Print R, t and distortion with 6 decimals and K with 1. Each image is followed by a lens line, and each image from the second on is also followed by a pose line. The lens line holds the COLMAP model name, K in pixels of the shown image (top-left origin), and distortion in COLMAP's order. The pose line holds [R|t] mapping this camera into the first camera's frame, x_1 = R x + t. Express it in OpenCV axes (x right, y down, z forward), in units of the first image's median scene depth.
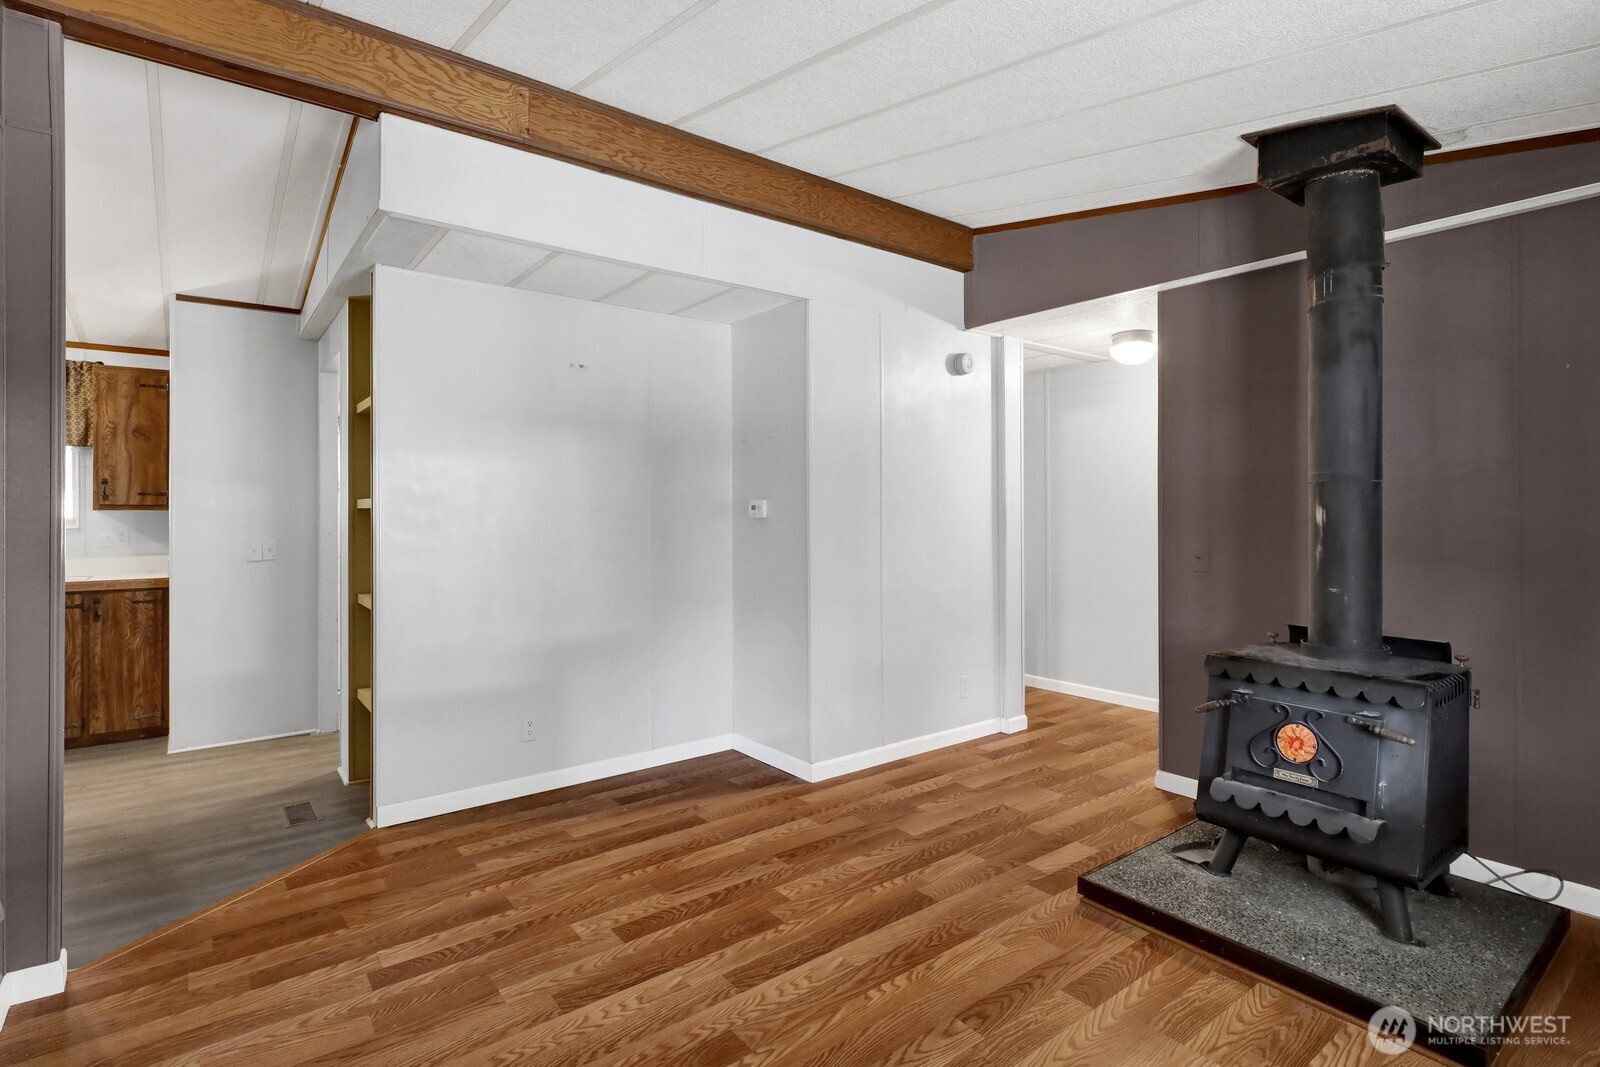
lens RADIAL K [[793.5, 0, 806.4], [0, 793.5, 501.9], [0, 0, 1]] dist [0.014533, -0.007045]
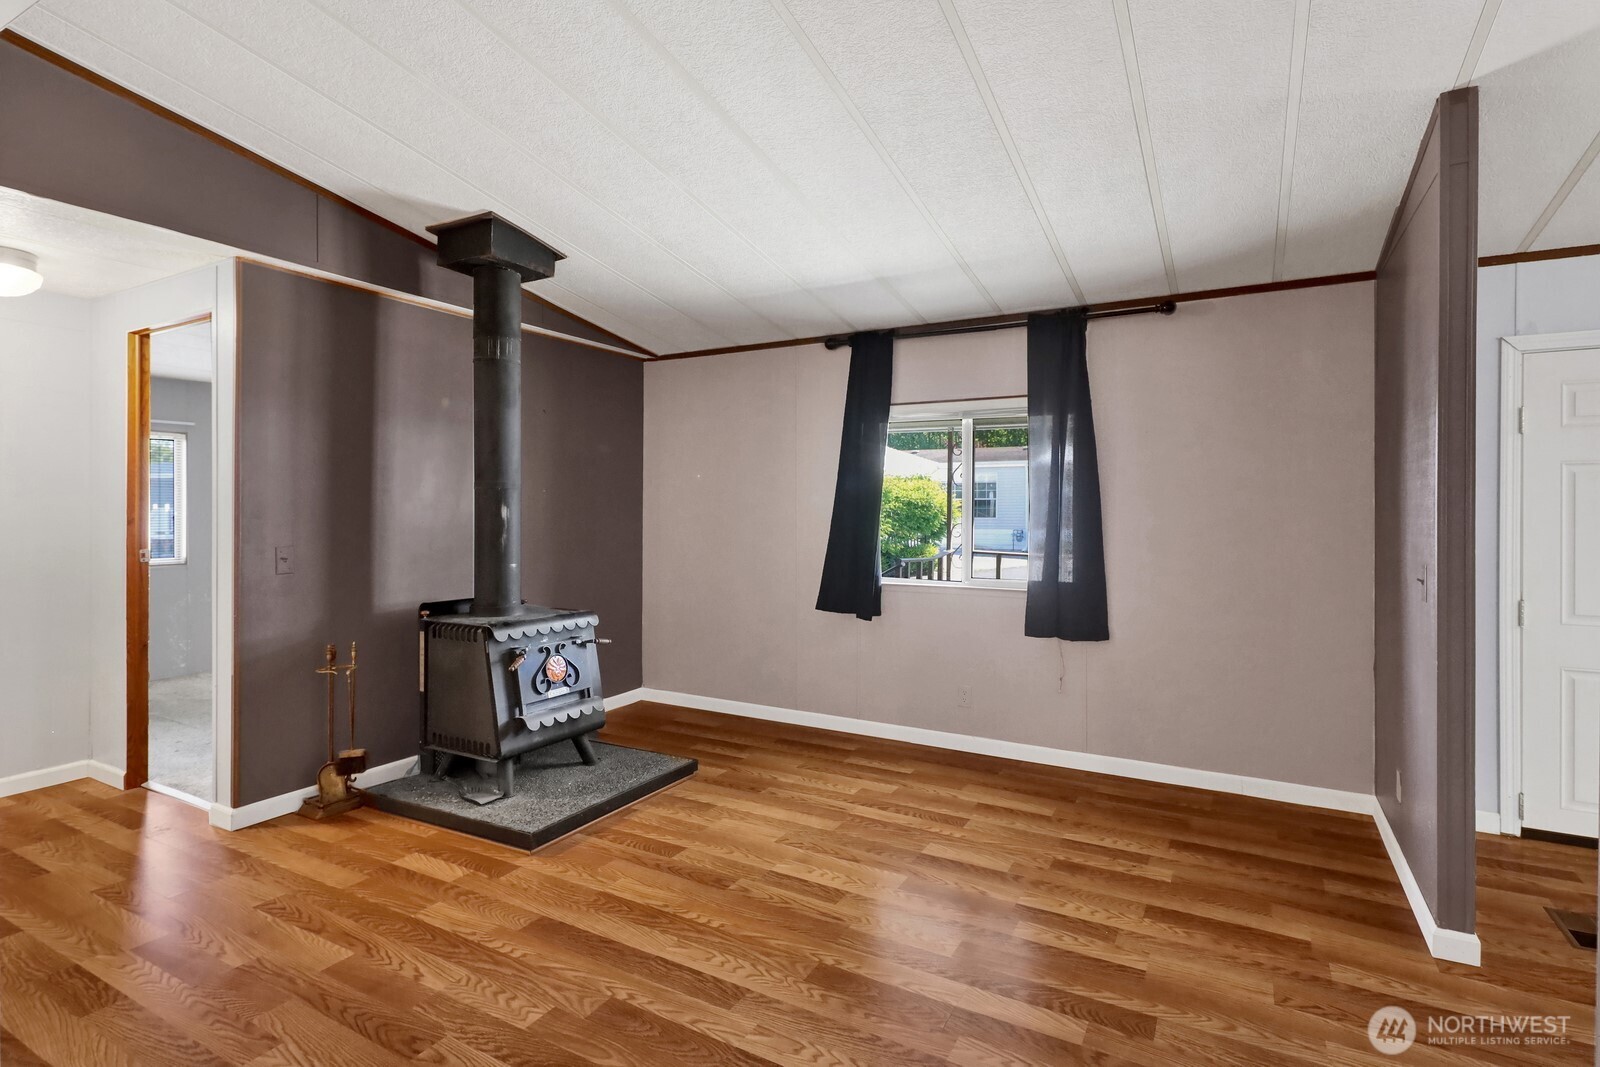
lens RADIAL K [[793.5, 0, 784.9], [0, 793.5, 525.6], [0, 0, 1]] dist [0.014533, -0.007045]
pose [[-0.392958, -0.018068, 0.919379, -0.899307], [-0.011597, 0.999825, 0.014692, 0.011376], [-0.919483, -0.004889, -0.393098, 1.204254]]
